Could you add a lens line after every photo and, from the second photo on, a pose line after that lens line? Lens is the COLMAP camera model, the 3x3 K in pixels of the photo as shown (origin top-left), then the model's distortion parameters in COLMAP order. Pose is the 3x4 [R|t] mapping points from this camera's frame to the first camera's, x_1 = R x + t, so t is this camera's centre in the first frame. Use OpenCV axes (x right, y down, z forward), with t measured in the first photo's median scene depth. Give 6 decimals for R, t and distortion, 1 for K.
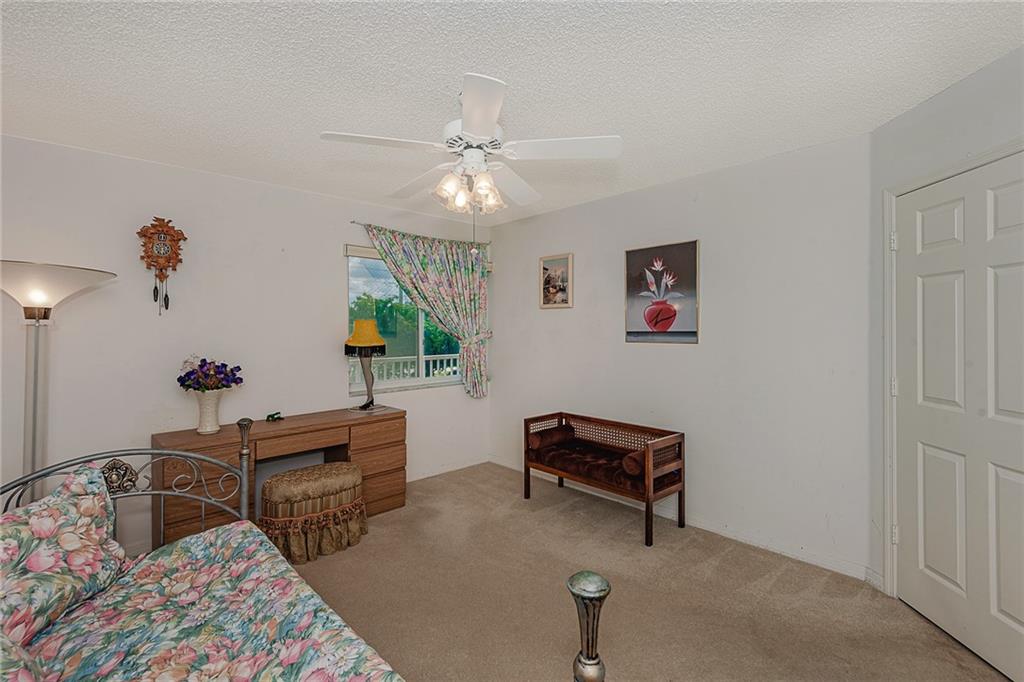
lens RADIAL K [[477.8, 0, 516.4], [0, 477.8, 322.0], [0, 0, 1]] dist [0.000565, -0.000048]
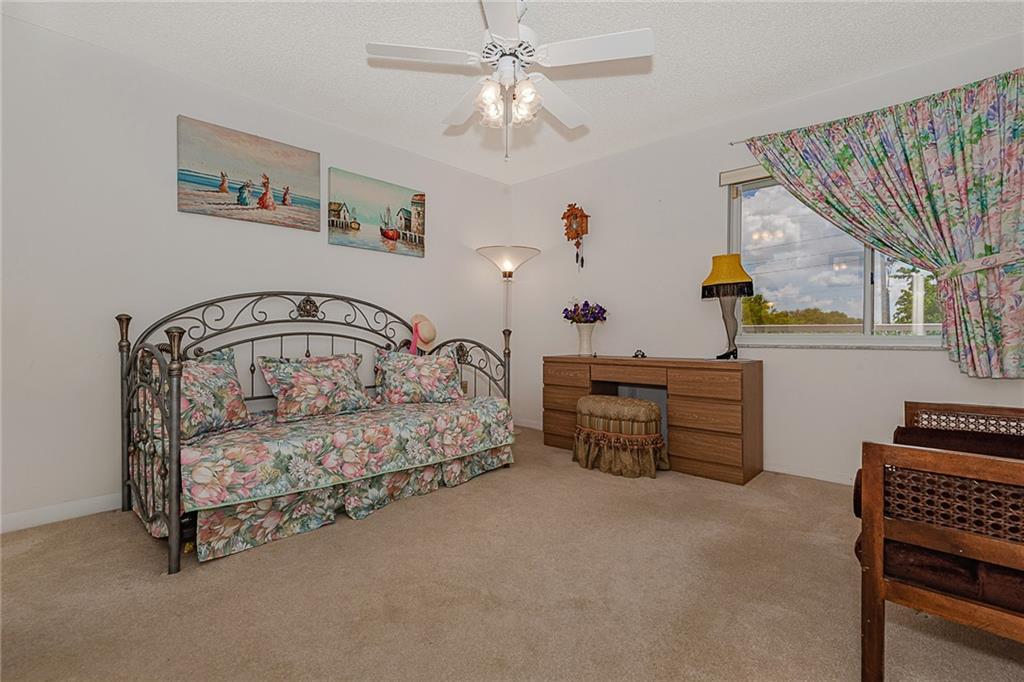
lens RADIAL K [[492.1, 0, 512.0], [0, 492.1, 341.0], [0, 0, 1]] dist [0.034591, -0.024128]
pose [[0.034733, 0.002771, -0.999393, 0.312378], [0.009657, 0.999949, 0.003108, 0.080495], [0.999350, -0.009759, 0.034705, 0.326749]]
